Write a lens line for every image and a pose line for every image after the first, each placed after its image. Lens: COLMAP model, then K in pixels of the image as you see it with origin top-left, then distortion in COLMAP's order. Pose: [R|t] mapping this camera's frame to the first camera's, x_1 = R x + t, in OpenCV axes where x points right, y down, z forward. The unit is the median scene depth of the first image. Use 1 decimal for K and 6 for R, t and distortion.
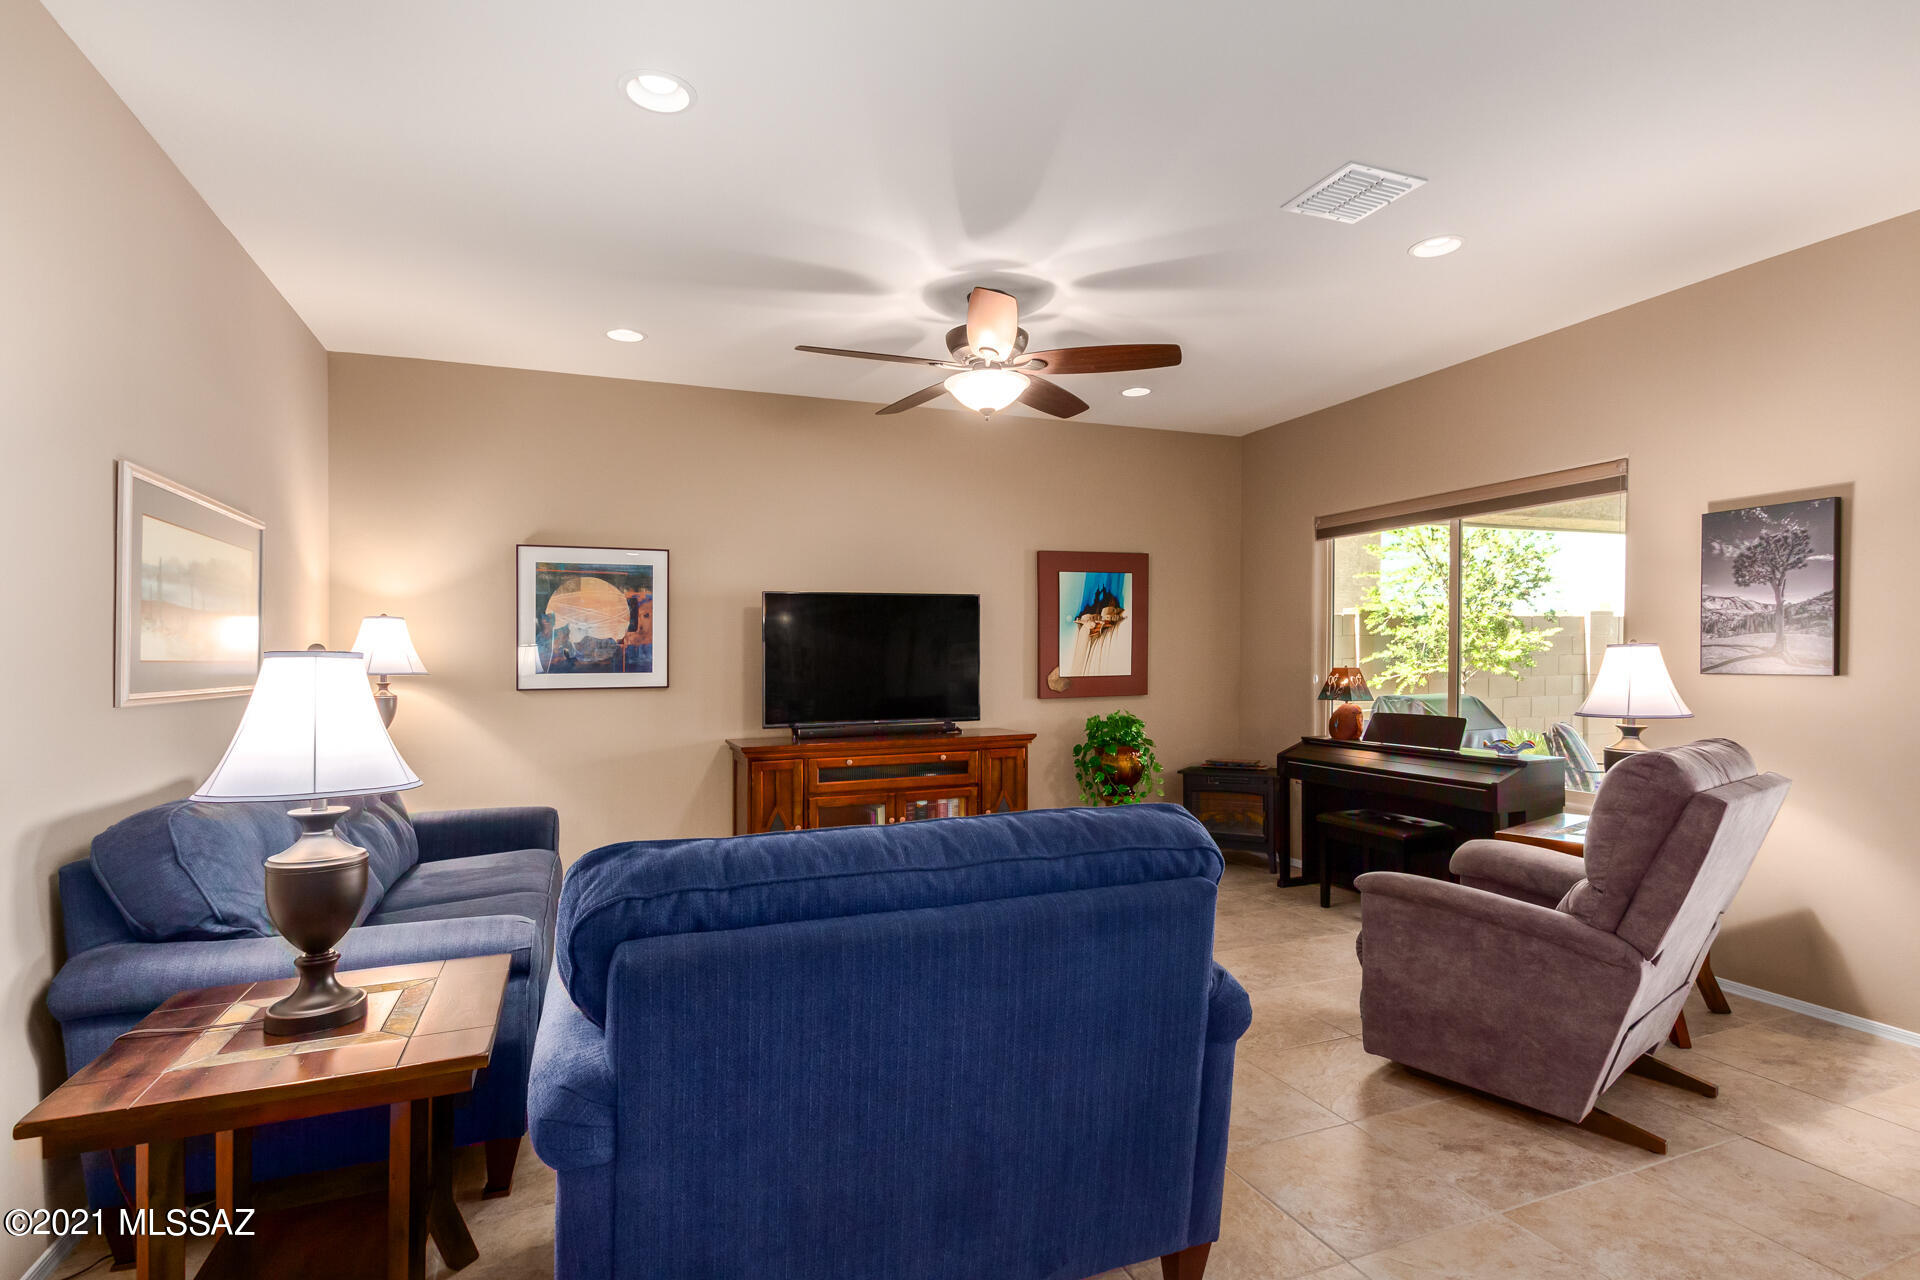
lens RADIAL K [[944.1, 0, 949.8], [0, 944.1, 669.8], [0, 0, 1]] dist [0.001670, 0.000093]
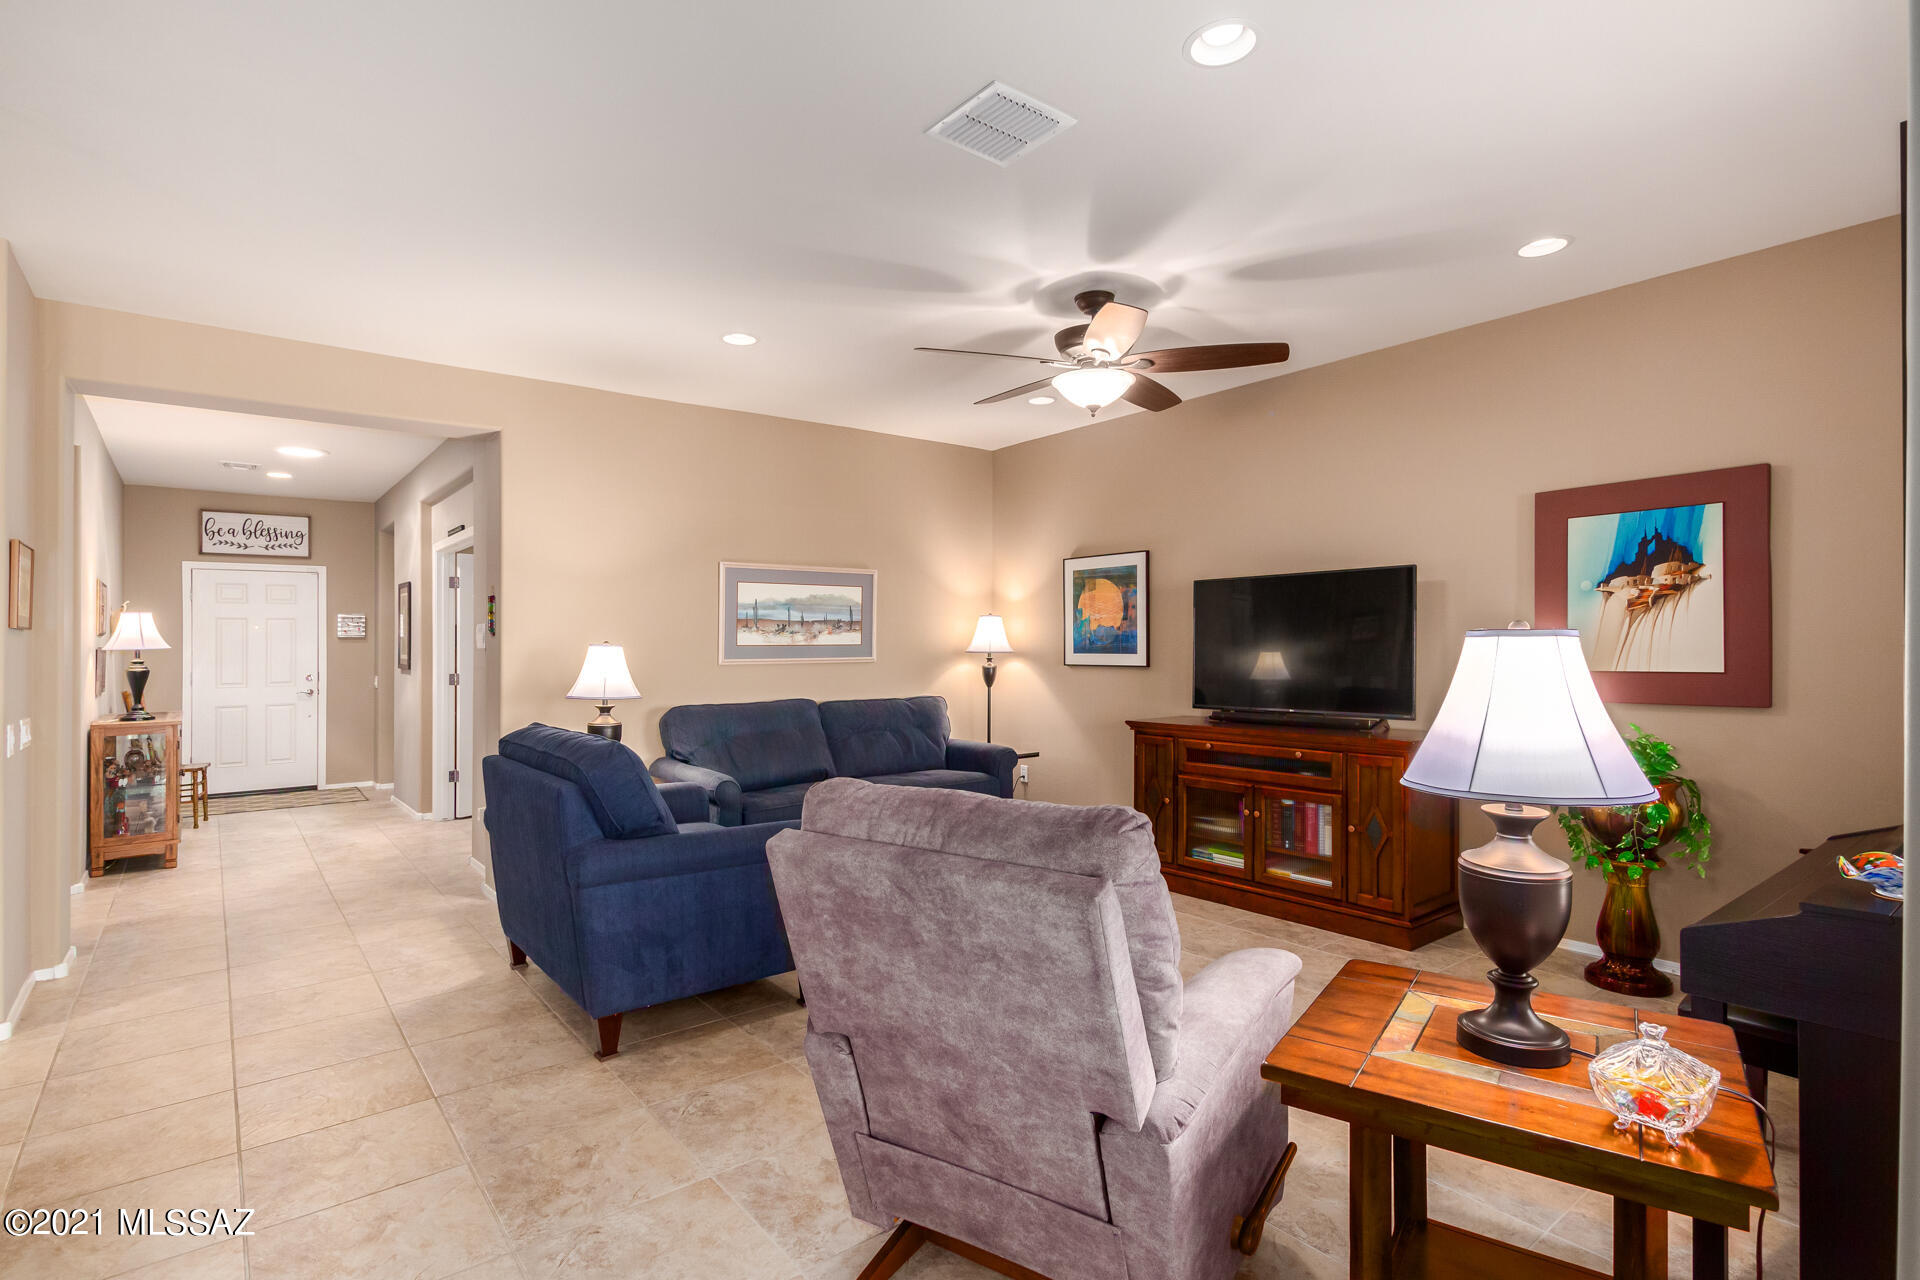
lens RADIAL K [[946.9, 0, 948.6], [0, 946.9, 630.7], [0, 0, 1]] dist [0.039050, -0.000204]
pose [[0.296982, -0.007319, -0.954855, 0.762684], [-0.007209, 0.999925, -0.009906, -0.013426], [0.954856, 0.009825, 0.296907, 0.415685]]
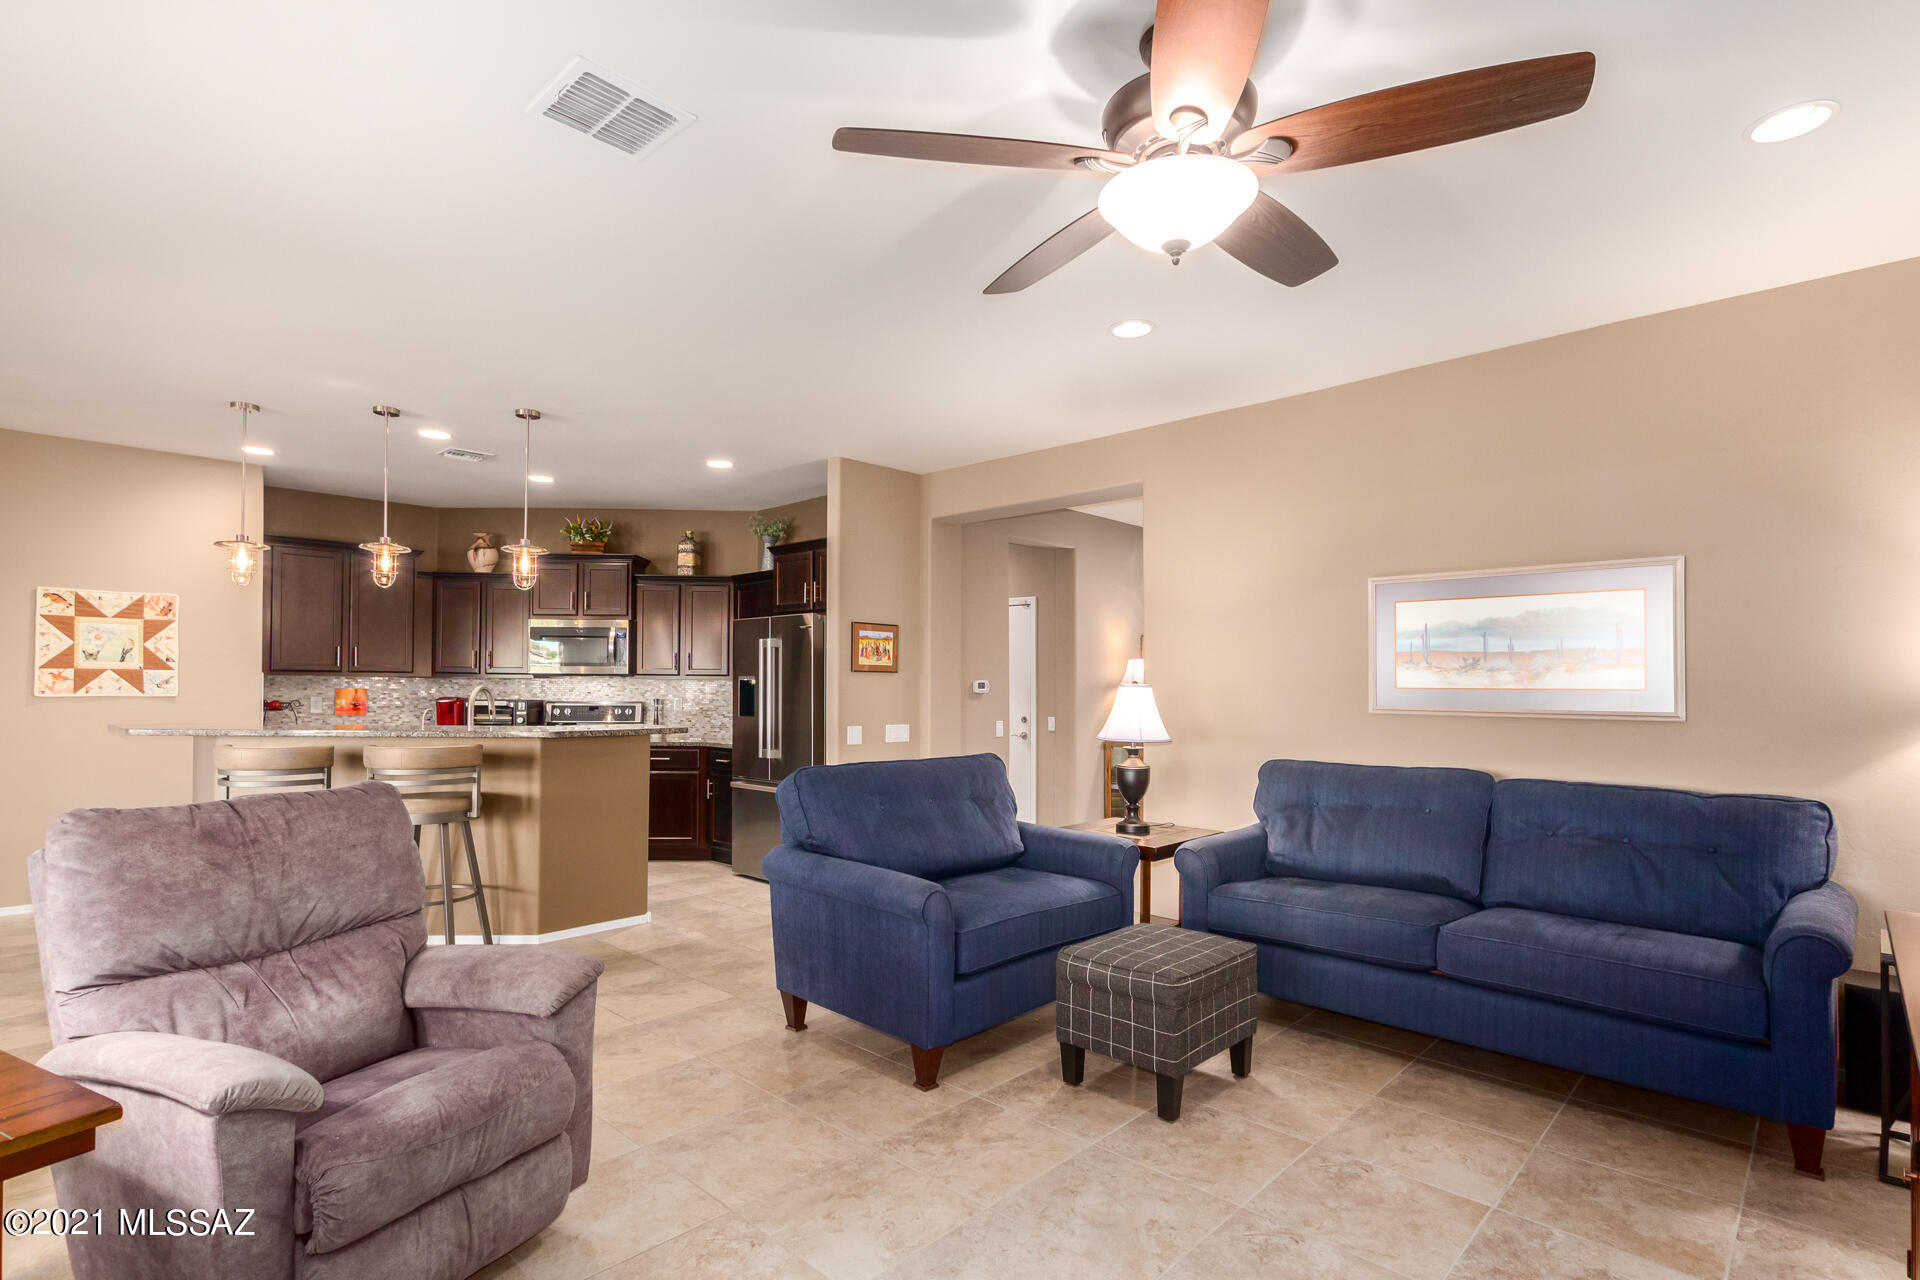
lens RADIAL K [[926.3, 0, 957.2], [0, 926.3, 673.7], [0, 0, 1]] dist [0.000481, -0.001153]
pose [[-0.893934, -0.001624, -0.448196, 0.306213], [-0.002482, 0.999996, 0.001326, -0.018102], [0.448192, 0.002297, -0.893934, 1.098102]]
